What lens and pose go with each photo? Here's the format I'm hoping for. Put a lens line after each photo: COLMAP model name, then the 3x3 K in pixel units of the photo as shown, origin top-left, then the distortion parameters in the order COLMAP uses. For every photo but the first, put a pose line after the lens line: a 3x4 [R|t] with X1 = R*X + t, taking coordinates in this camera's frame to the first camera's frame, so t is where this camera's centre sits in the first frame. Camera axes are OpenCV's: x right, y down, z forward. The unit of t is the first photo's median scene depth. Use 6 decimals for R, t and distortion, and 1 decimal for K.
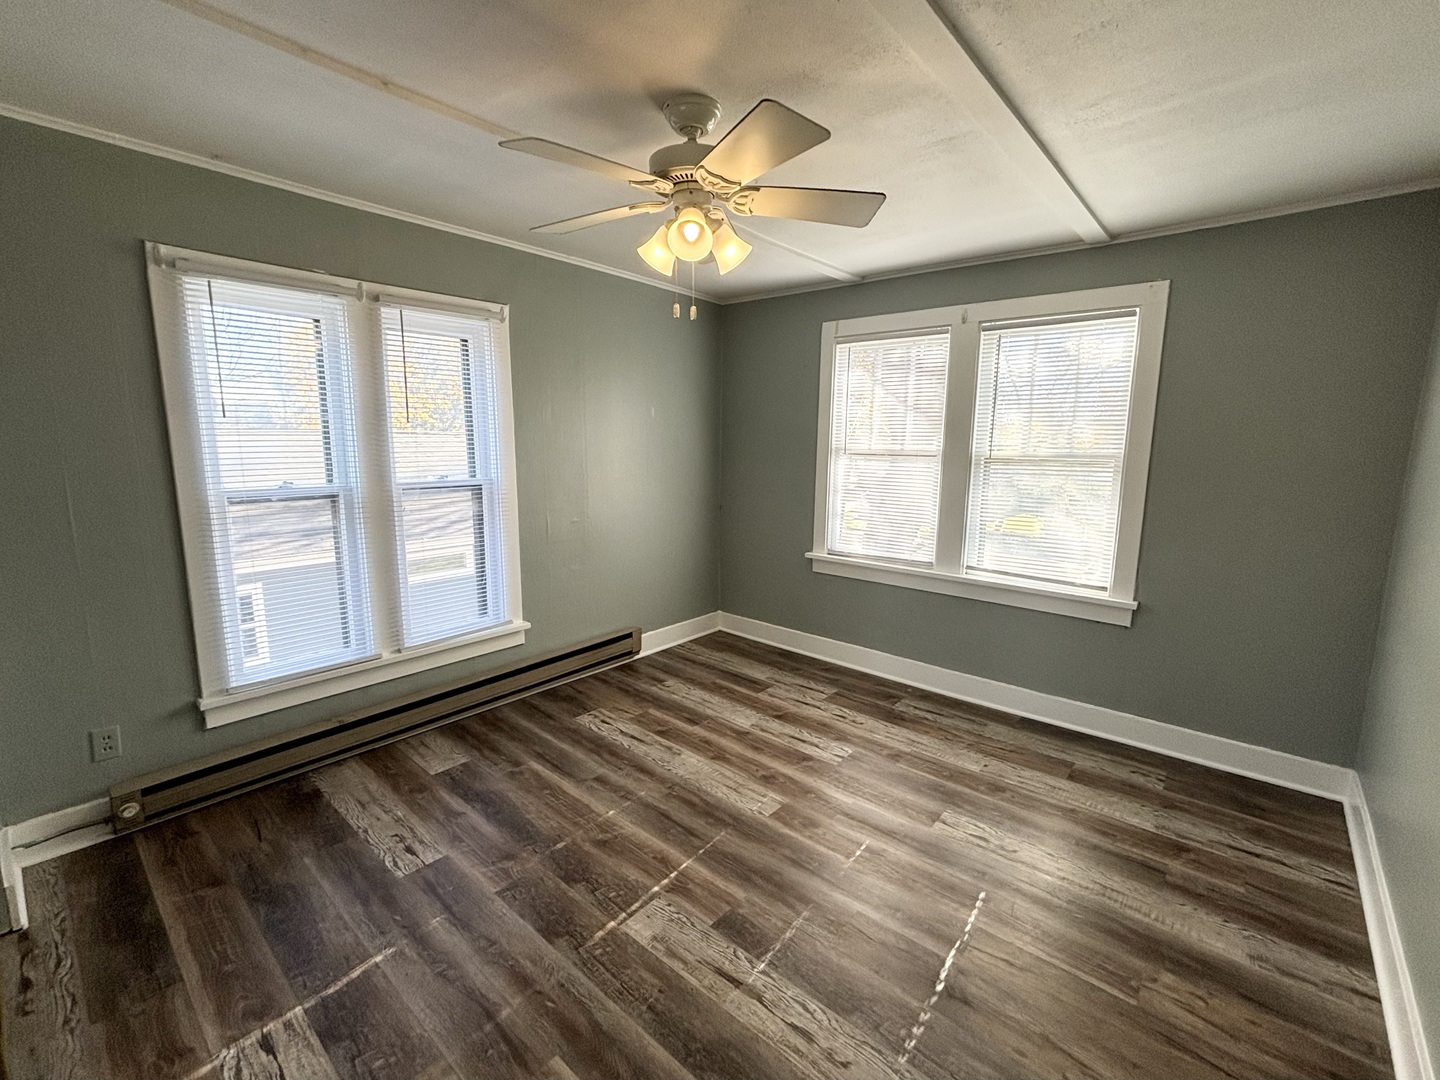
lens RADIAL K [[591.2, 0, 720.0], [0, 591.2, 540.0], [0, 0, 1]] dist [0.001097, -0.000015]
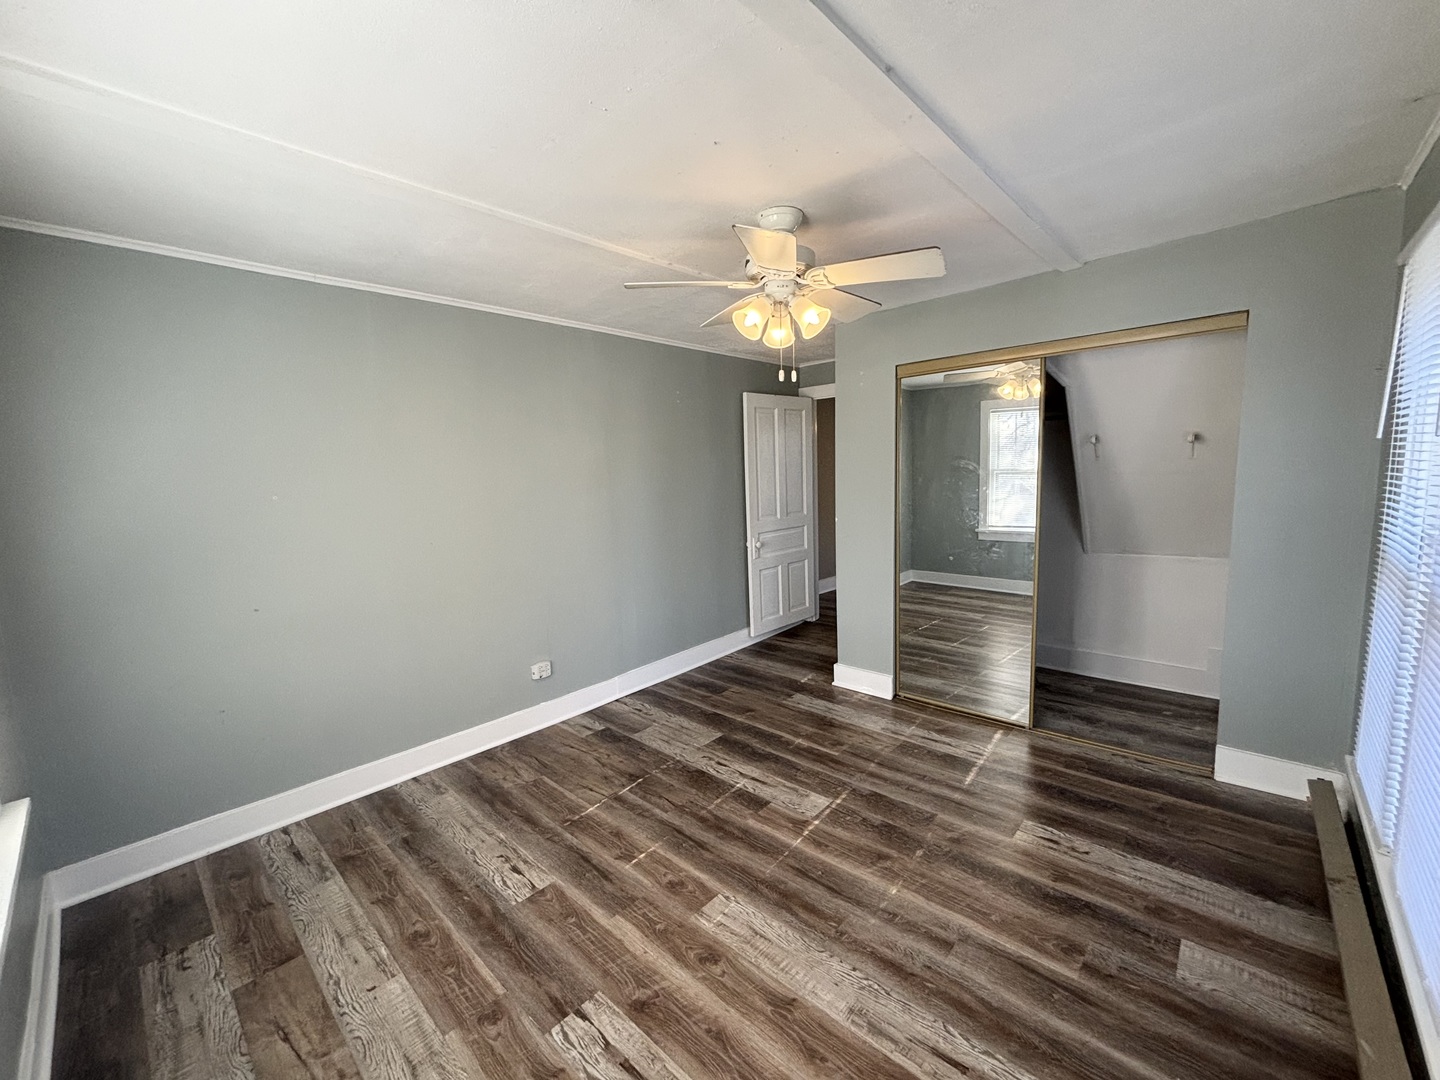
lens RADIAL K [[591.2, 0, 720.0], [0, 591.2, 540.0], [0, 0, 1]] dist [0.001097, -0.000015]
pose [[-0.999308, 0.021052, 0.030663, 0.044274], [0.029116, 0.955764, 0.292689, -0.341385], [-0.023144, 0.293379, -0.955716, 1.848428]]
